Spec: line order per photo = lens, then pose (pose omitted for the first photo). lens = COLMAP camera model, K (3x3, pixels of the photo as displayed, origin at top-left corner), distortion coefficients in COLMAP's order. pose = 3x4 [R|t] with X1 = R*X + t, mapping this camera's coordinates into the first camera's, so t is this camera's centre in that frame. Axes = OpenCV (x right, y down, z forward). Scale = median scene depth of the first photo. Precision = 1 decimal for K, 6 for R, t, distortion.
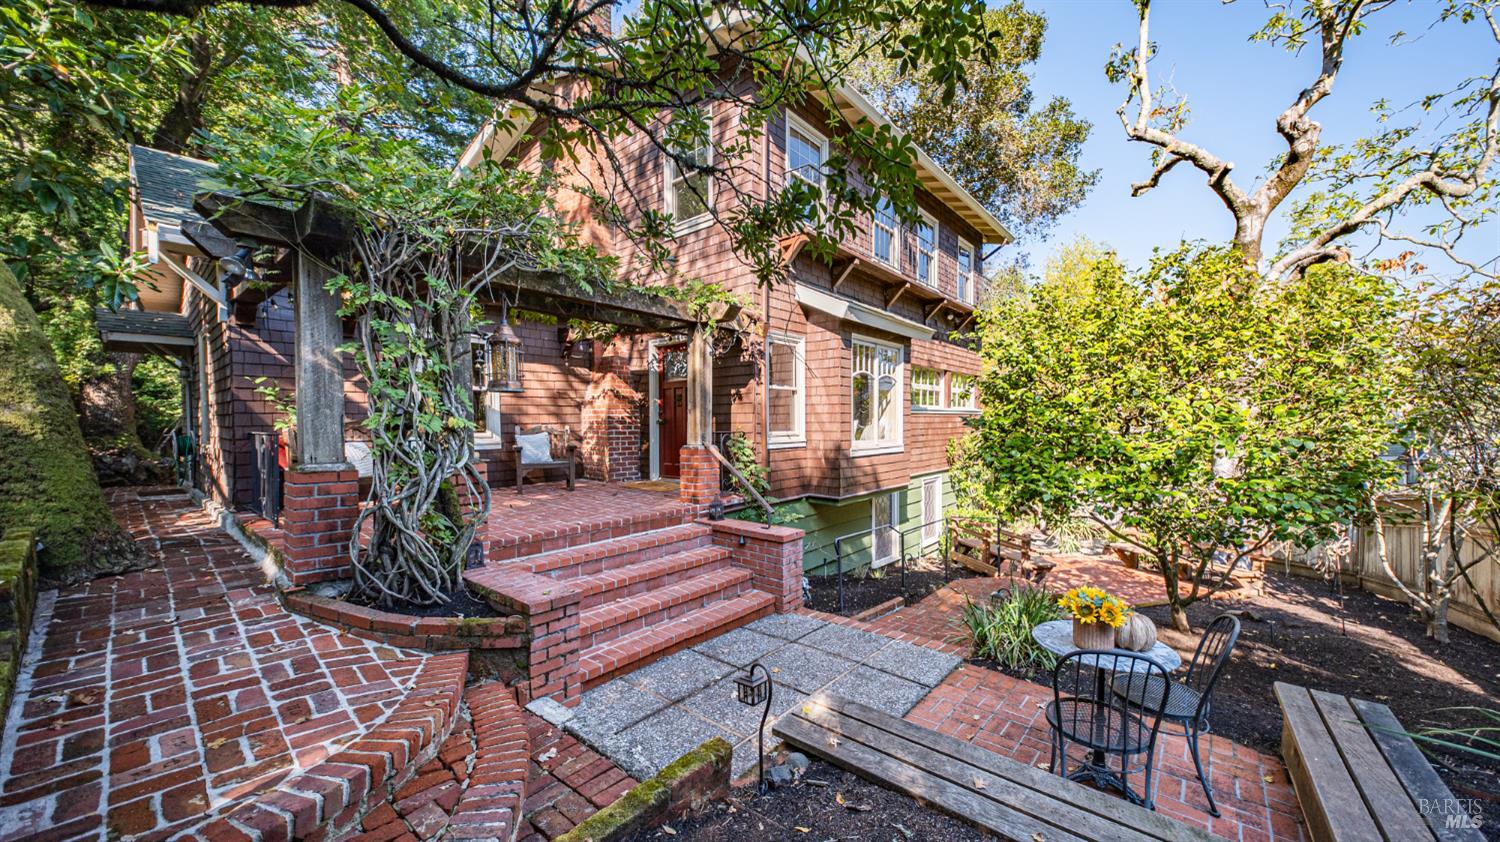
lens RADIAL K [[525.6, 0, 787.0], [0, 525.6, 424.3], [0, 0, 1]] dist [0.001714, -0.000028]
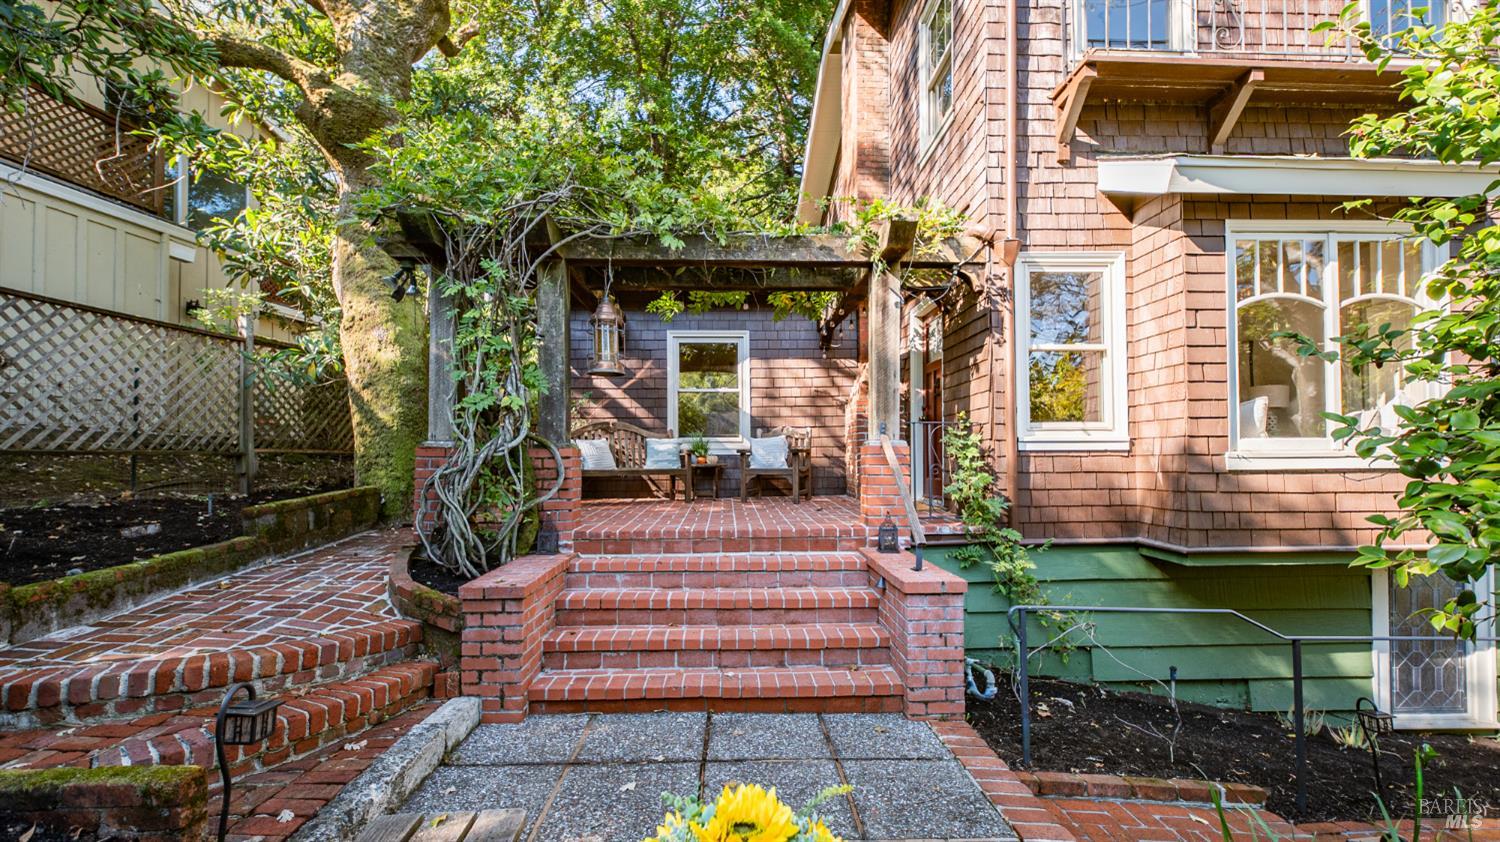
lens RADIAL K [[633.9, 0, 757.0], [0, 633.9, 435.2], [0, 0, 1]] dist [0.001203, -0.000198]
pose [[0.653102, -0.029450, -0.756697, 0.284094], [0.000888, 0.999273, -0.038124, 0.052107], [0.757269, 0.024227, 0.652654, 0.280592]]
